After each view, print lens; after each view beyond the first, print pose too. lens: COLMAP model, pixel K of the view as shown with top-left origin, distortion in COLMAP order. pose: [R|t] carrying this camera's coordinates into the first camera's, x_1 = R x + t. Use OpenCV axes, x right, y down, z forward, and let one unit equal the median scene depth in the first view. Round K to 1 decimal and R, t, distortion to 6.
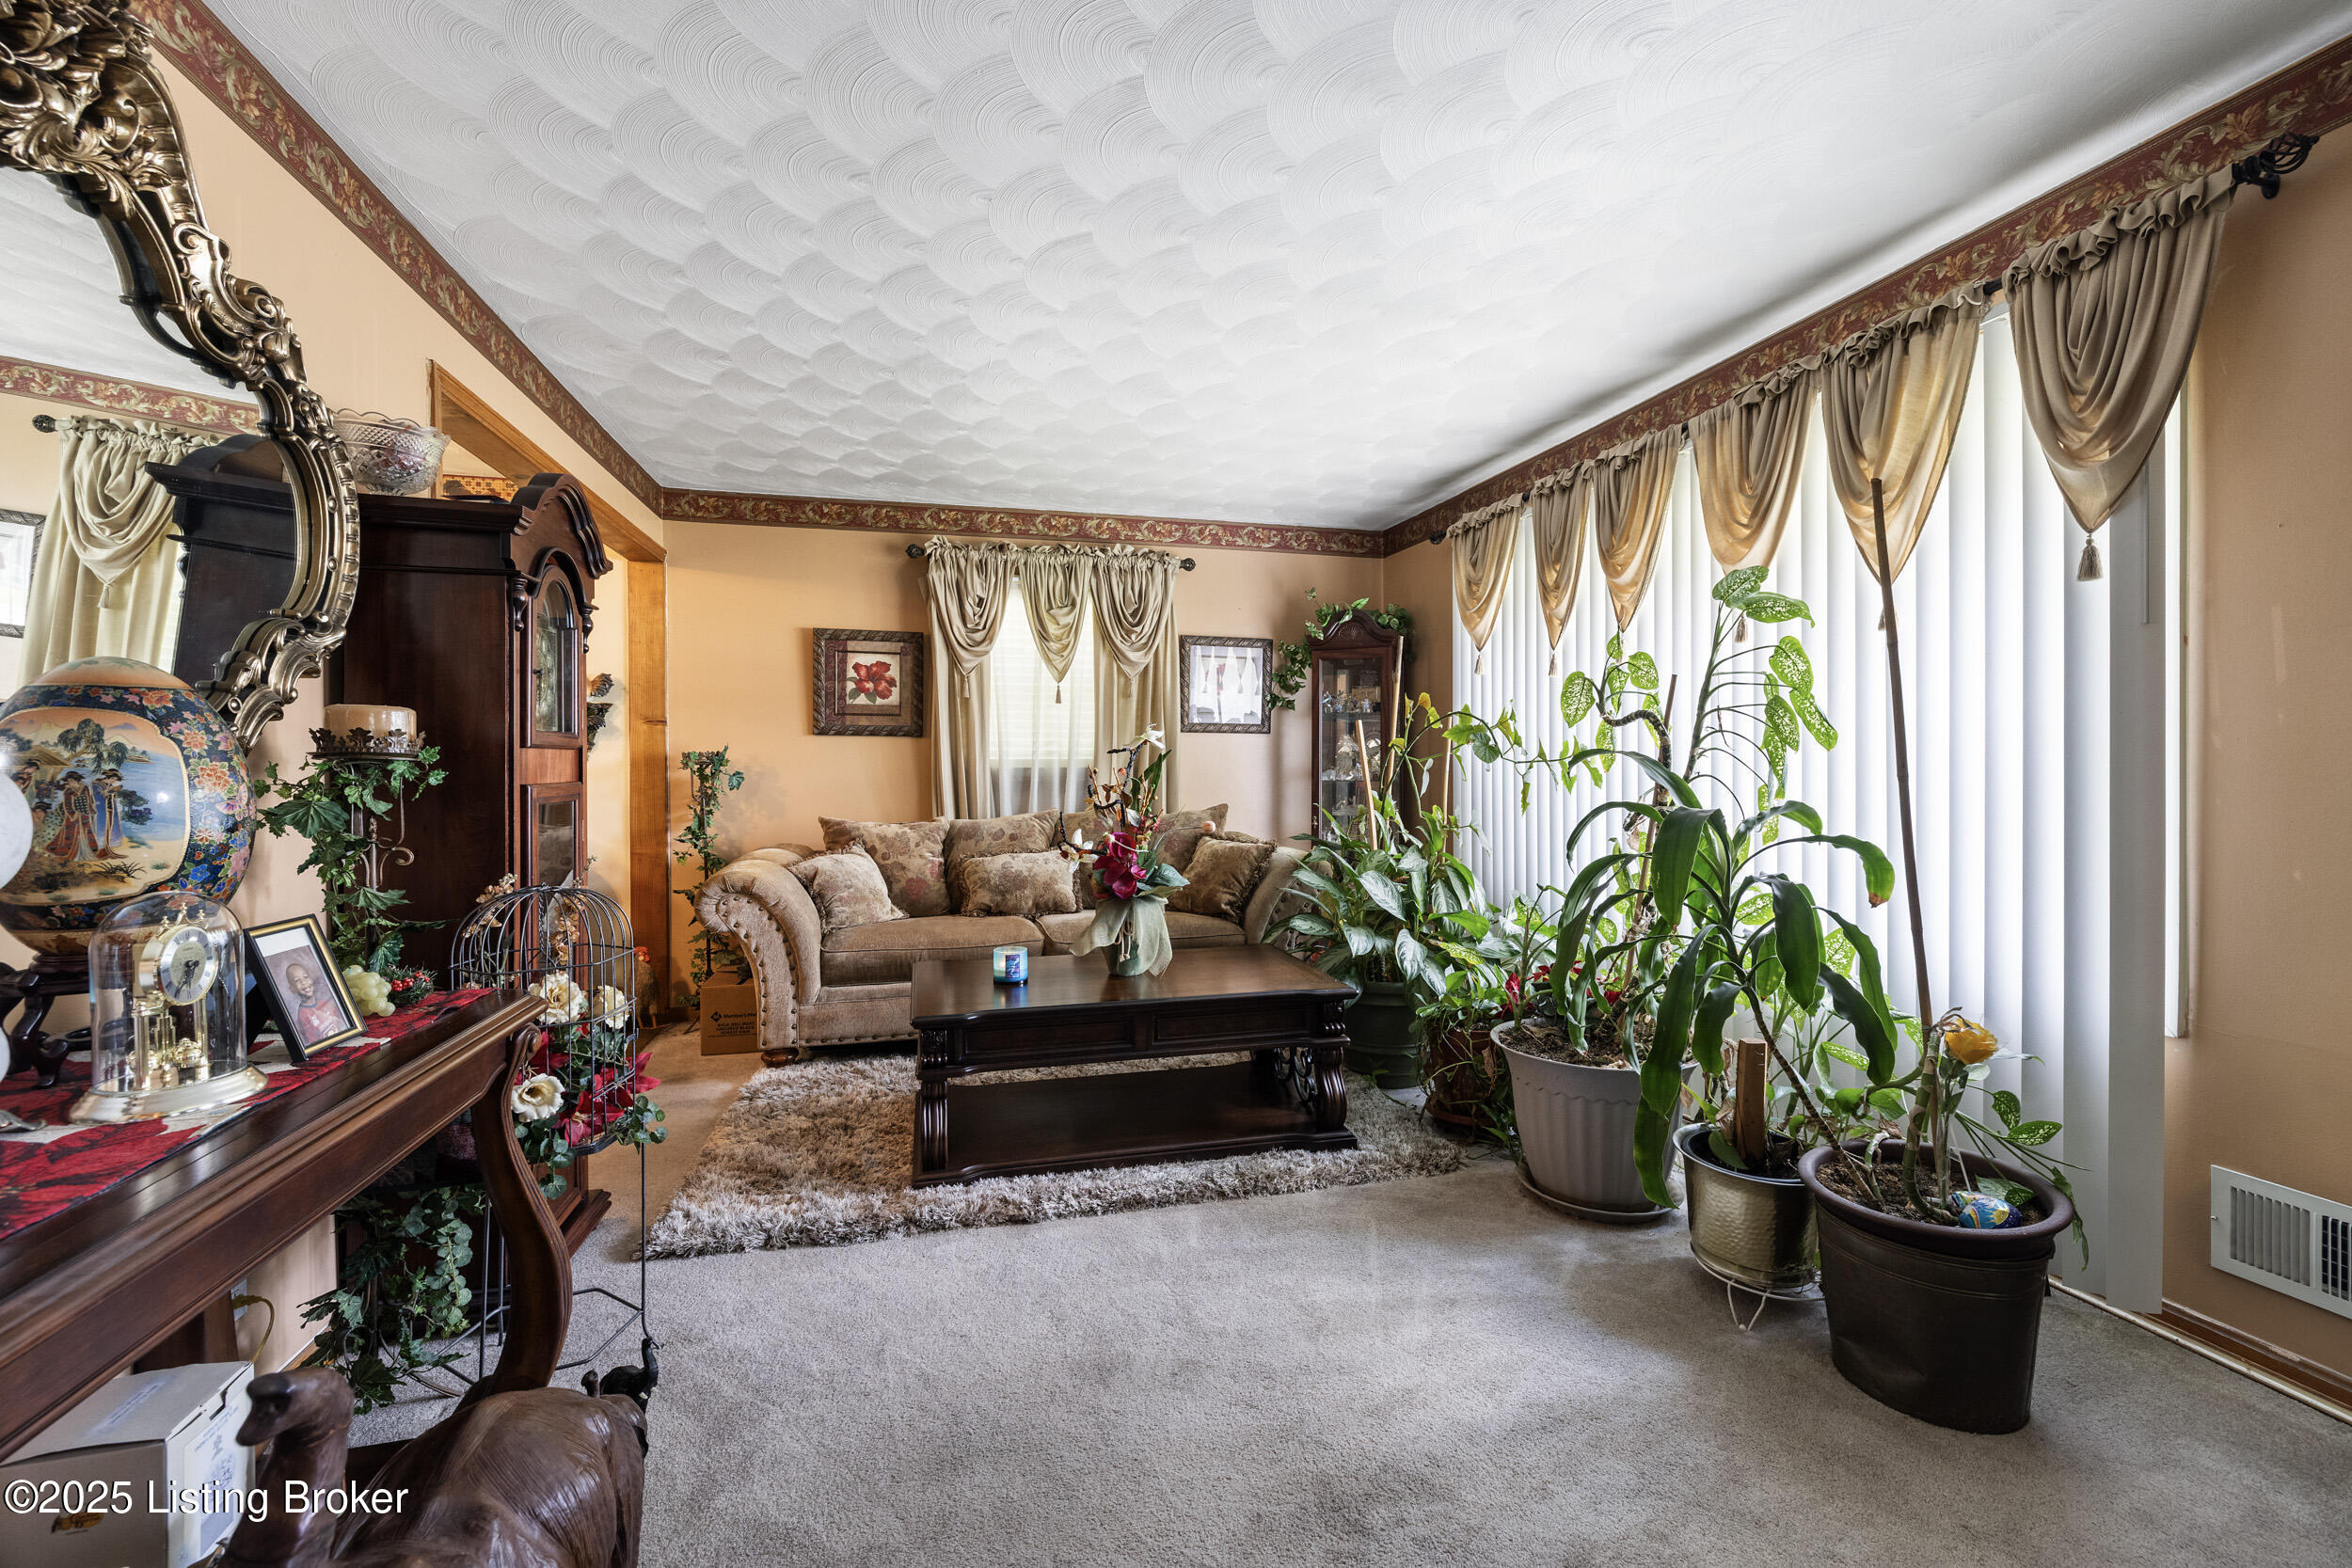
lens RADIAL K [[986.8, 0, 1180.7], [0, 986.8, 784.4], [0, 0, 1]] dist [0.001725, 0.000463]
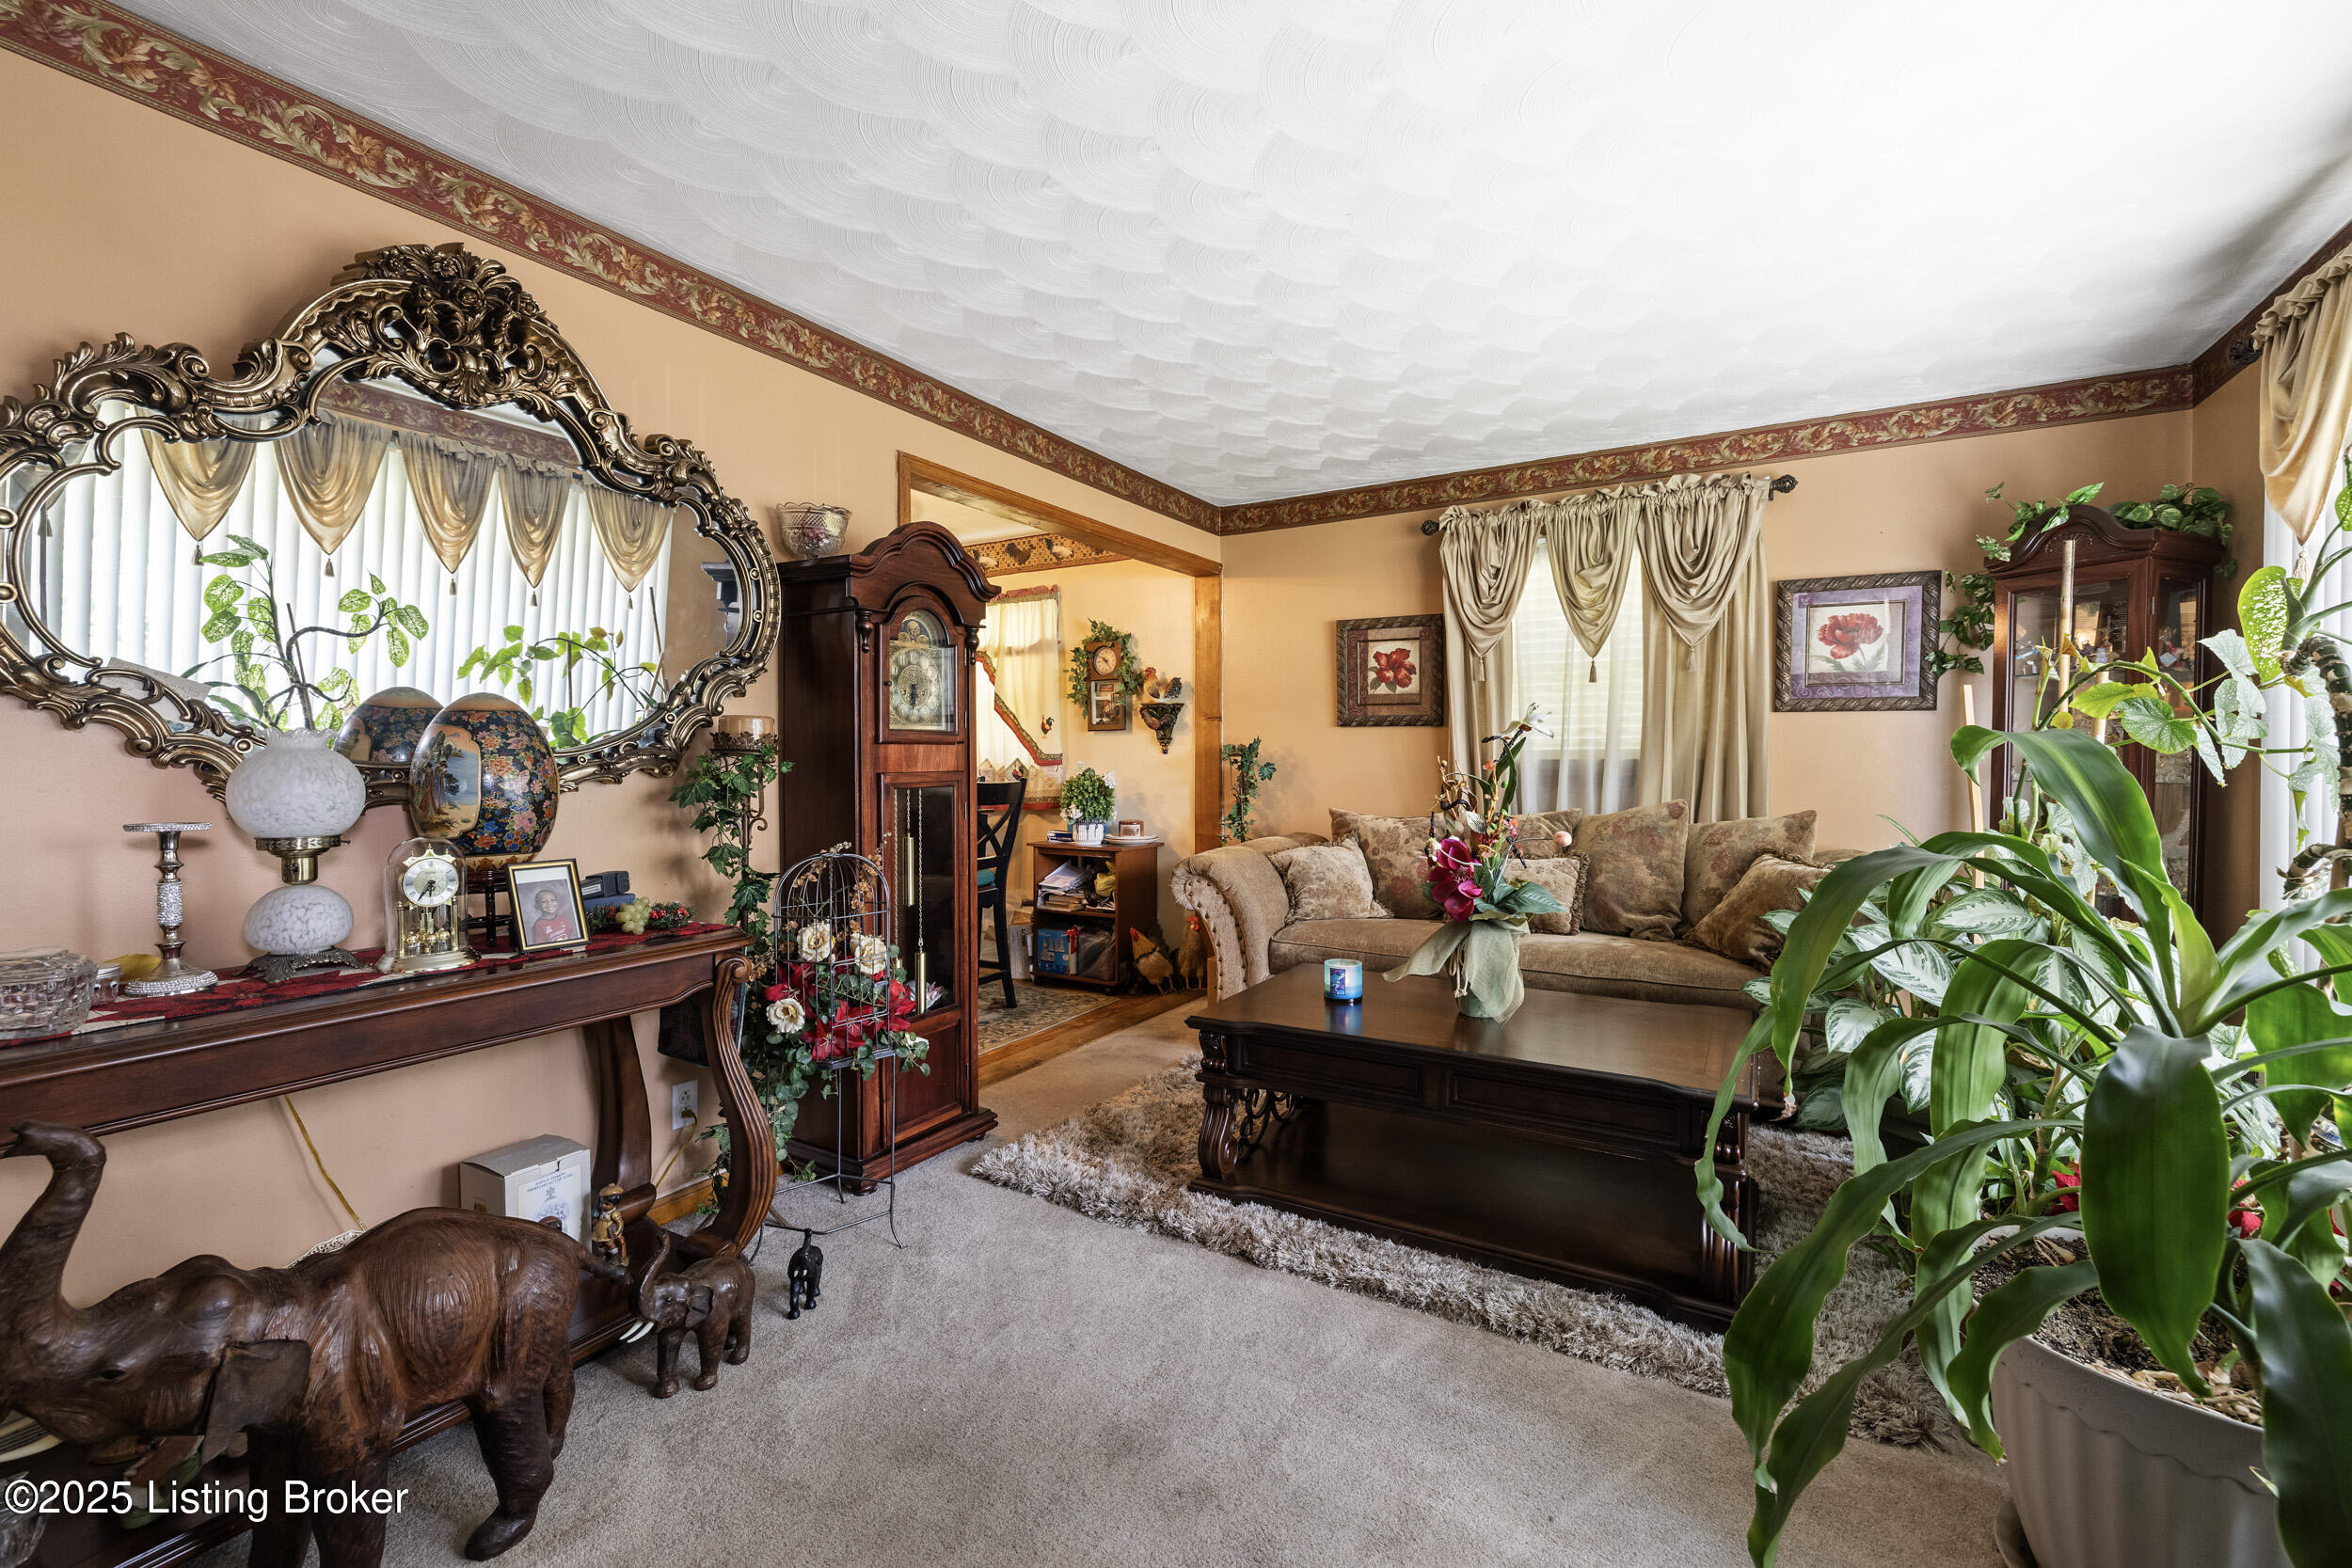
lens RADIAL K [[993.4, 0, 1176.0], [0, 993.4, 784.0], [0, 0, 1]] dist [-0.000582, 0.000245]
pose [[0.707095, 0.019310, -0.706855, 0.240637], [-0.012917, 0.999813, 0.014391, -0.004146], [0.707000, -0.001045, 0.707212, 0.172847]]
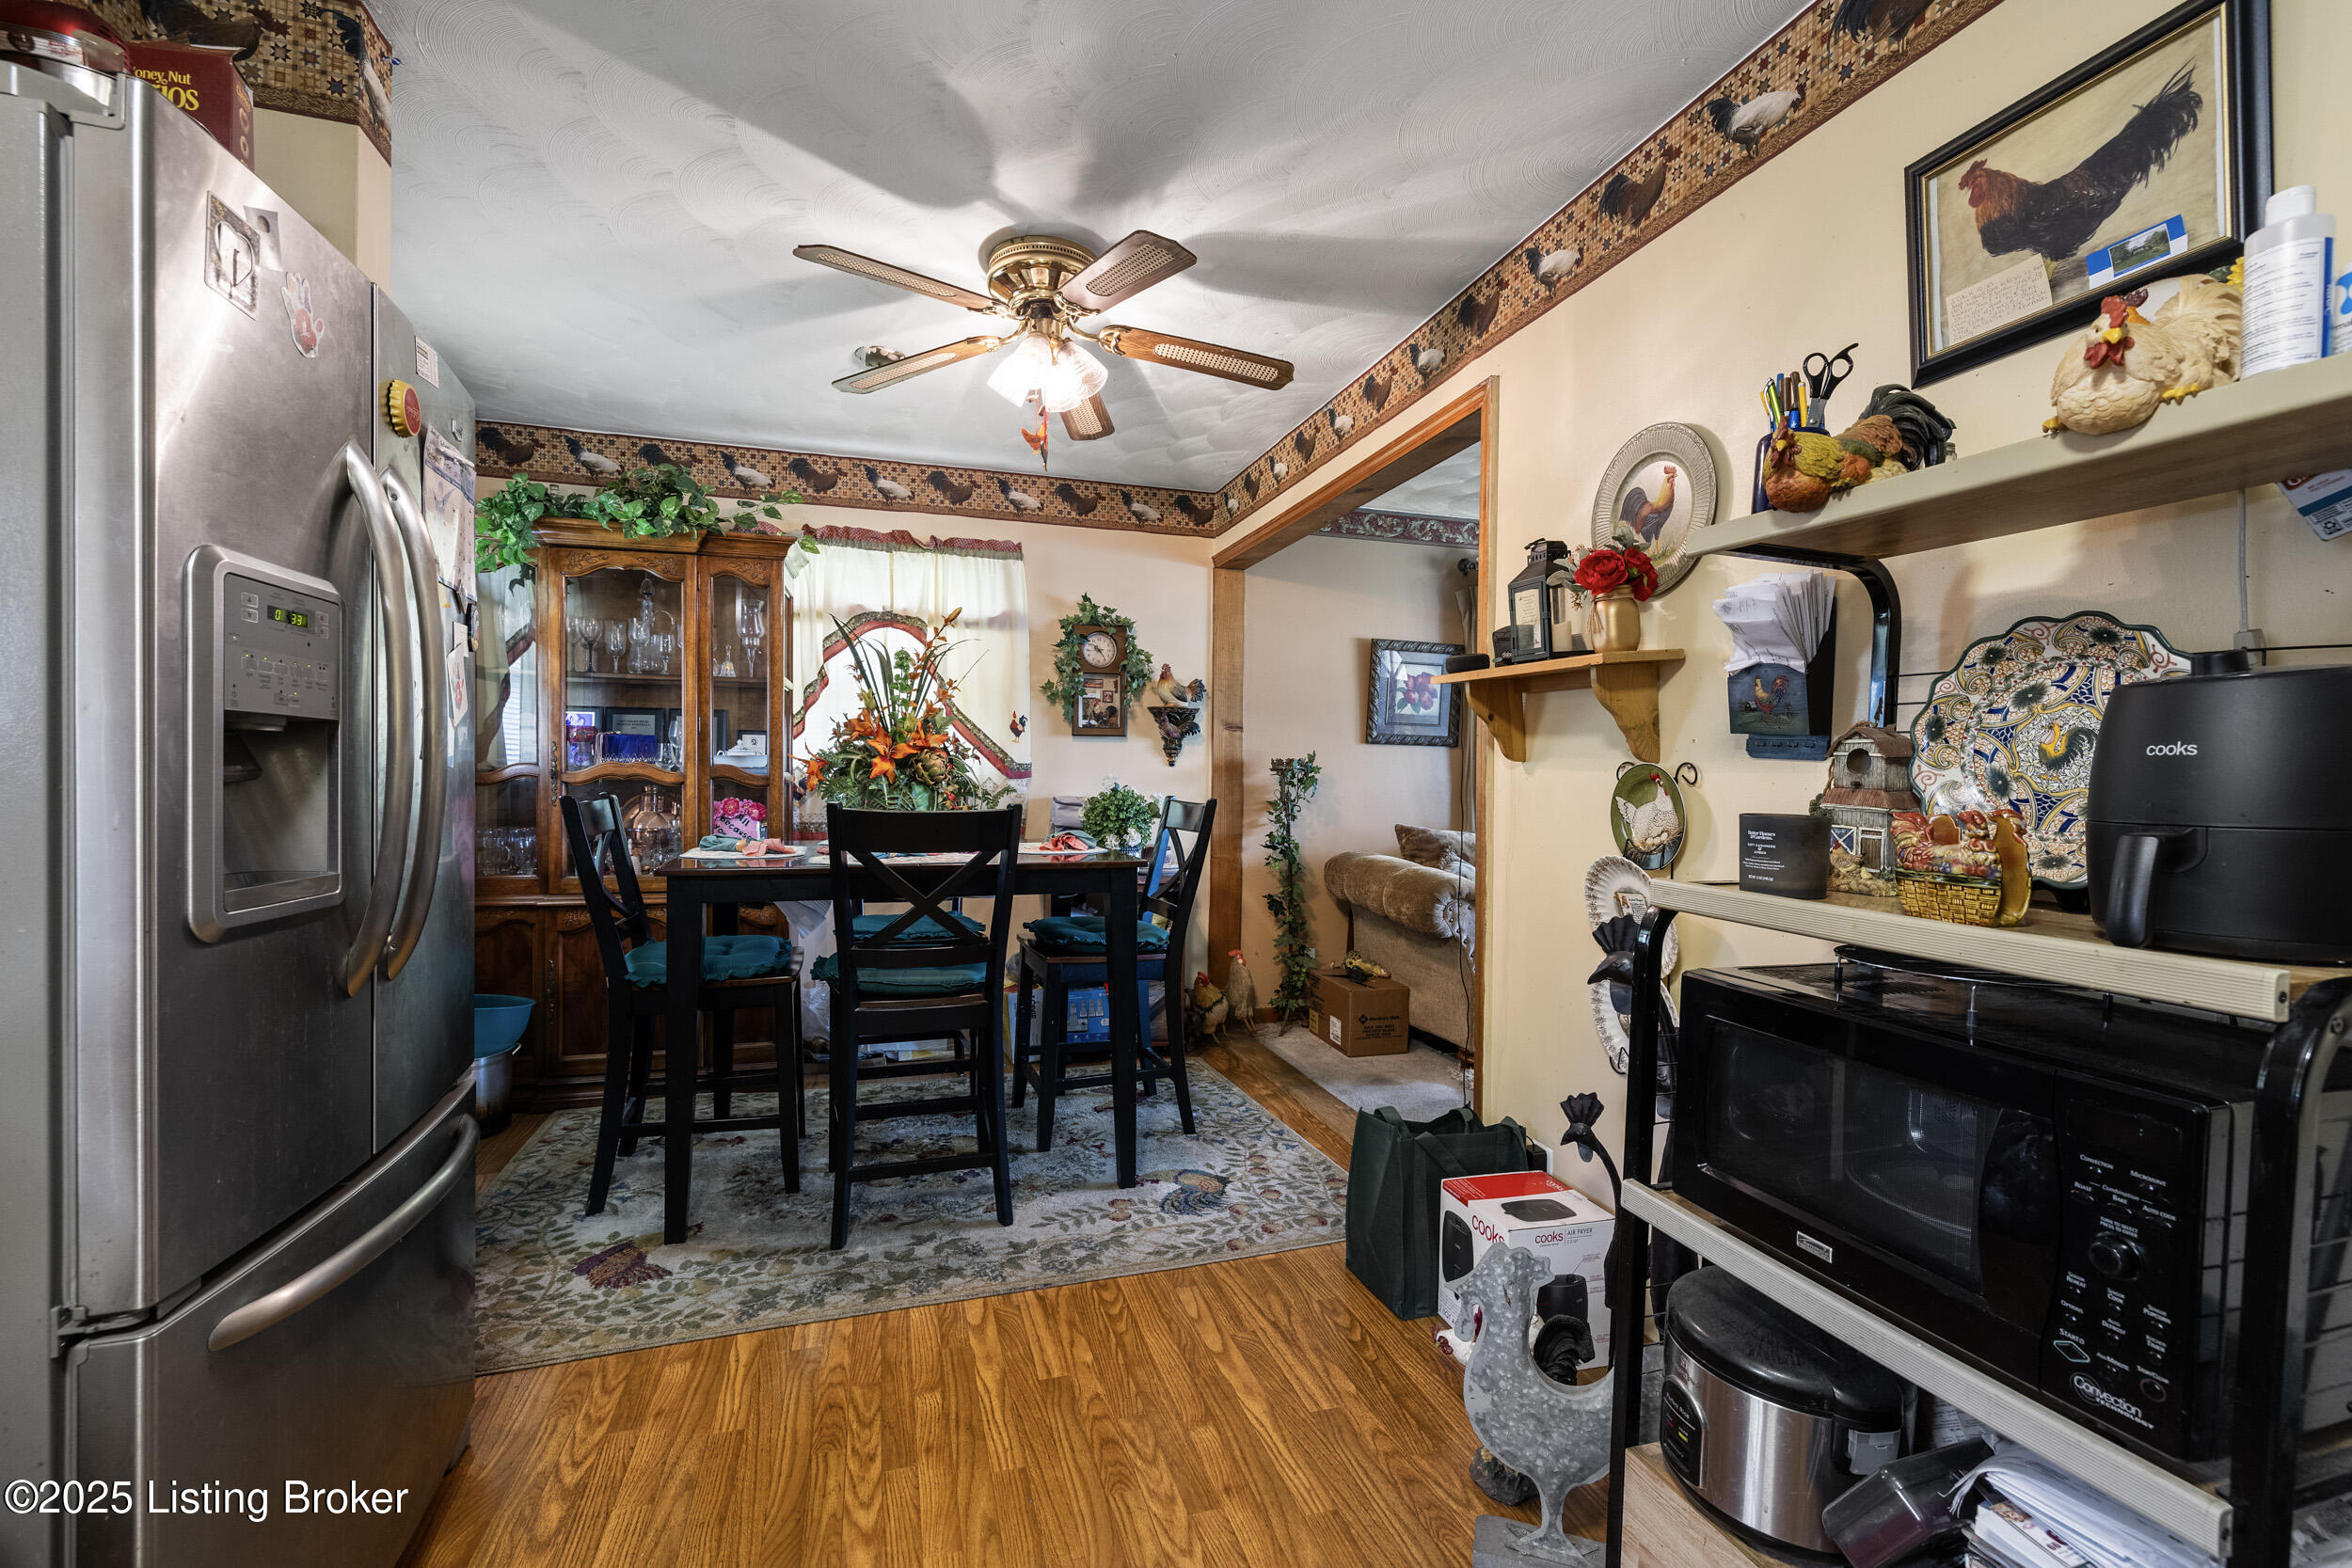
lens RADIAL K [[993.4, 0, 1176.0], [0, 993.4, 784.0], [0, 0, 1]] dist [-0.000582, 0.000245]
pose [[0.998601, 0.017511, 0.049901, -0.647478], [-0.017145, 0.999823, -0.007770, 0.002813], [-0.050028, 0.006903, 0.998724, -0.010392]]
